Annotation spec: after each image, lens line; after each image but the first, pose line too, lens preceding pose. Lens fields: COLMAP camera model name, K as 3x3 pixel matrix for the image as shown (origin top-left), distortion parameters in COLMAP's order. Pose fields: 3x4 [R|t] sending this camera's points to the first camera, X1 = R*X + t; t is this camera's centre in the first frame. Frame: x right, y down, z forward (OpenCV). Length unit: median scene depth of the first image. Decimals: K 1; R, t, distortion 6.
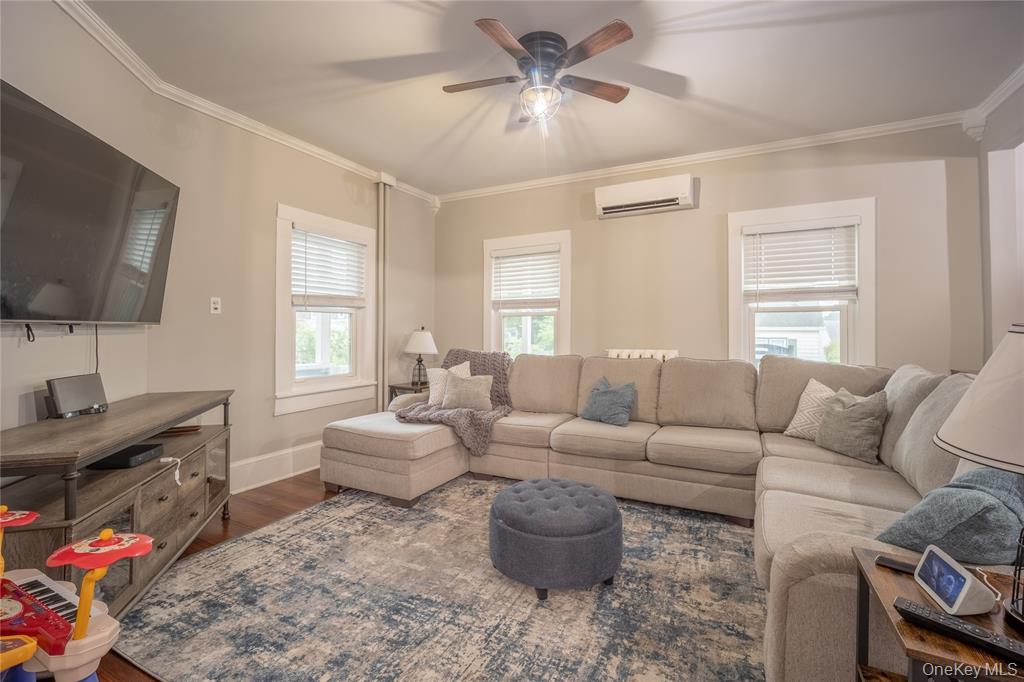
lens RADIAL K [[449.5, 0, 517.4], [0, 449.5, 333.6], [0, 0, 1]] dist [-0.009558, 0.003246]
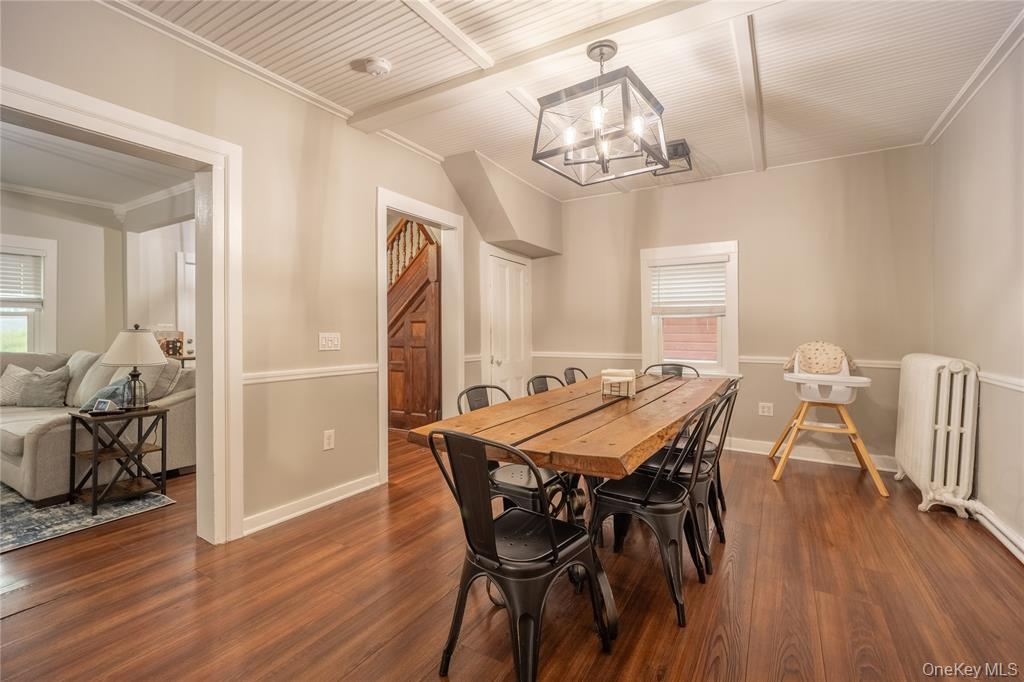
lens RADIAL K [[449.5, 0, 513.4], [0, 449.5, 324.8], [0, 0, 1]] dist [-0.009558, 0.003246]
pose [[0.065781, 0.014153, 0.997734, -0.569790], [0.004029, 0.999887, -0.014449, 0.001926], [-0.997826, 0.004971, 0.065717, -0.600466]]
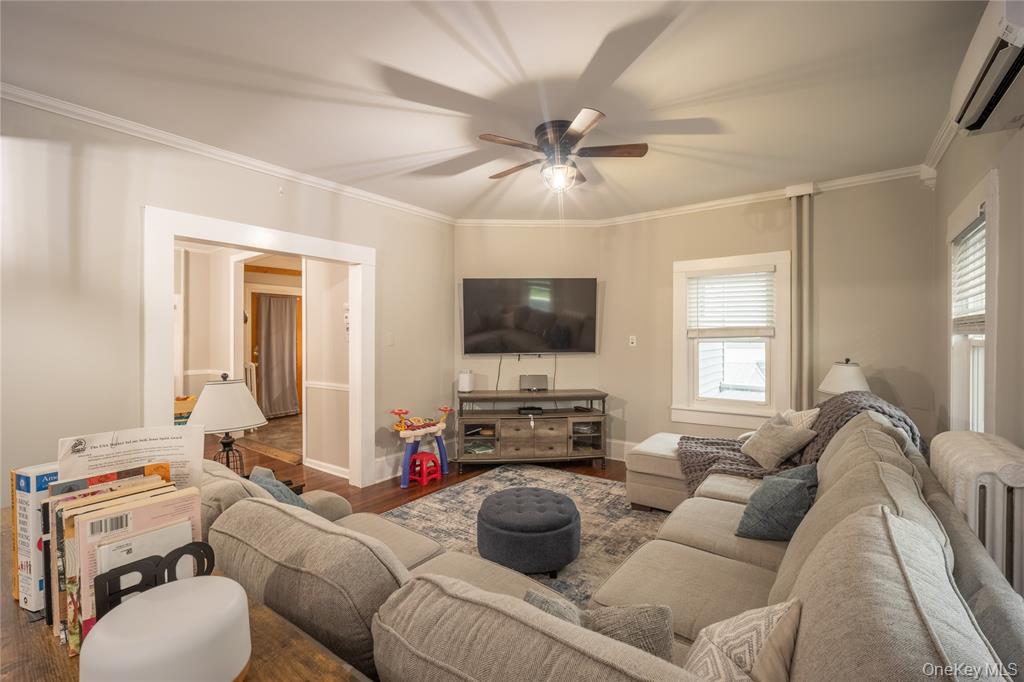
lens RADIAL K [[449.5, 0, 514.7], [0, 449.5, 342.3], [0, 0, 1]] dist [-0.009558, 0.003246]
pose [[-0.155862, 0.009006, -0.987738, 1.166143], [-0.005227, 0.999937, 0.009942, -0.088299], [0.987765, 0.006713, -0.155806, 1.004029]]
